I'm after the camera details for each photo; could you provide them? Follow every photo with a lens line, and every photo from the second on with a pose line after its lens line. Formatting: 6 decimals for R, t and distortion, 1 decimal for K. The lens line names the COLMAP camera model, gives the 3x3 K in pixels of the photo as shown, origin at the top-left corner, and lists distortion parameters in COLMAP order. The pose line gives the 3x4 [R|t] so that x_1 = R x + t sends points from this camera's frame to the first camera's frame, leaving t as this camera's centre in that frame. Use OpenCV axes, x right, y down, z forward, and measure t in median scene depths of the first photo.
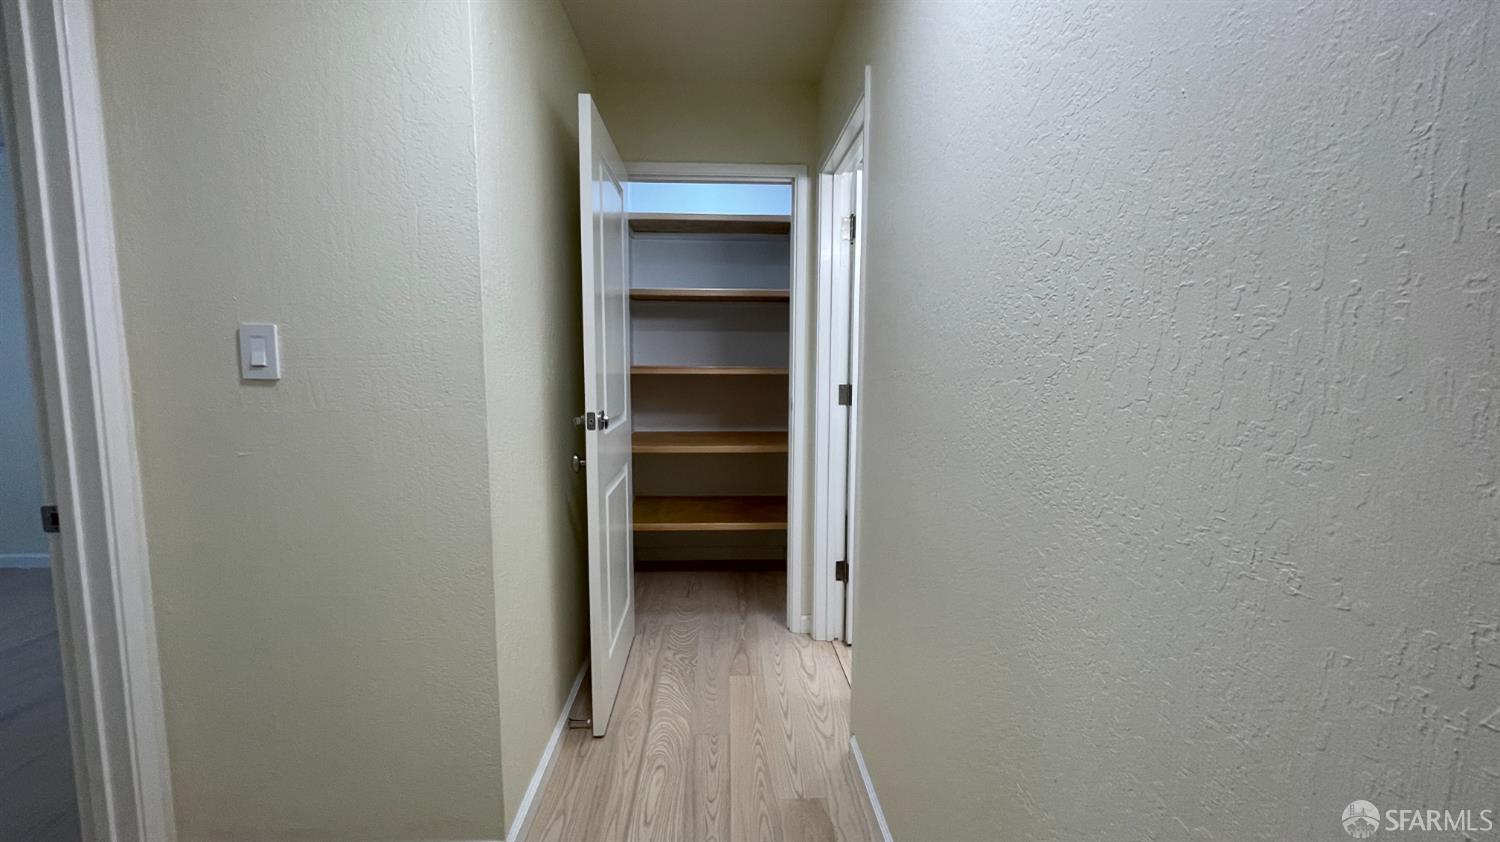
lens RADIAL K [[605.7, 0, 755.7], [0, 605.7, 424.7], [0, 0, 1]] dist [-0.002548, 0.000956]
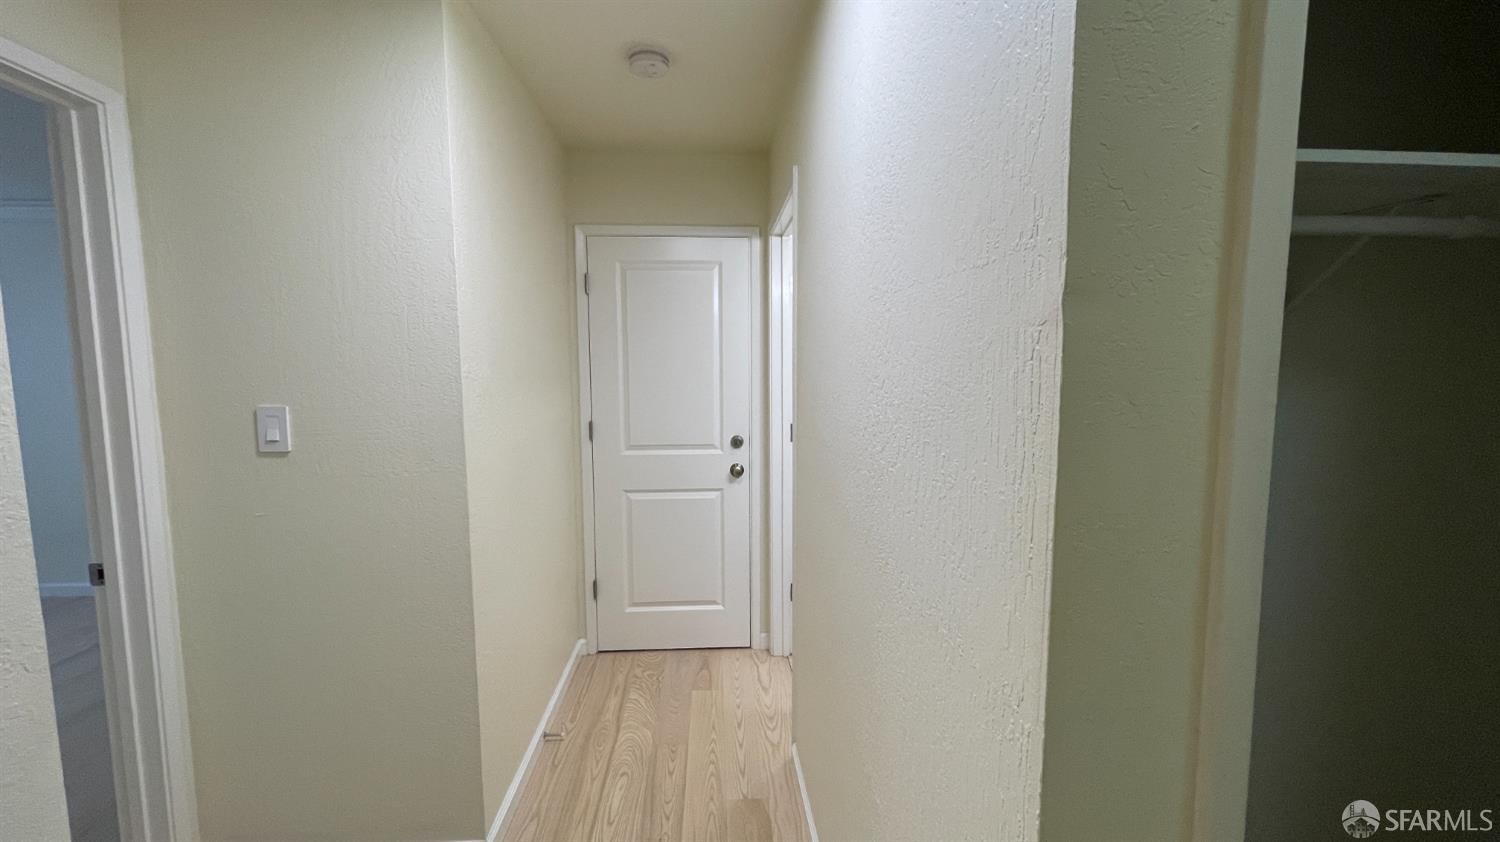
lens RADIAL K [[605.7, 0, 755.8], [0, 605.7, 423.2], [0, 0, 1]] dist [-0.002548, 0.000956]
pose [[0.999785, -0.010796, 0.017721, 0.076936], [0.010993, 0.999879, -0.011048, -0.078612], [-0.017600, 0.011241, 0.999782, -0.148924]]
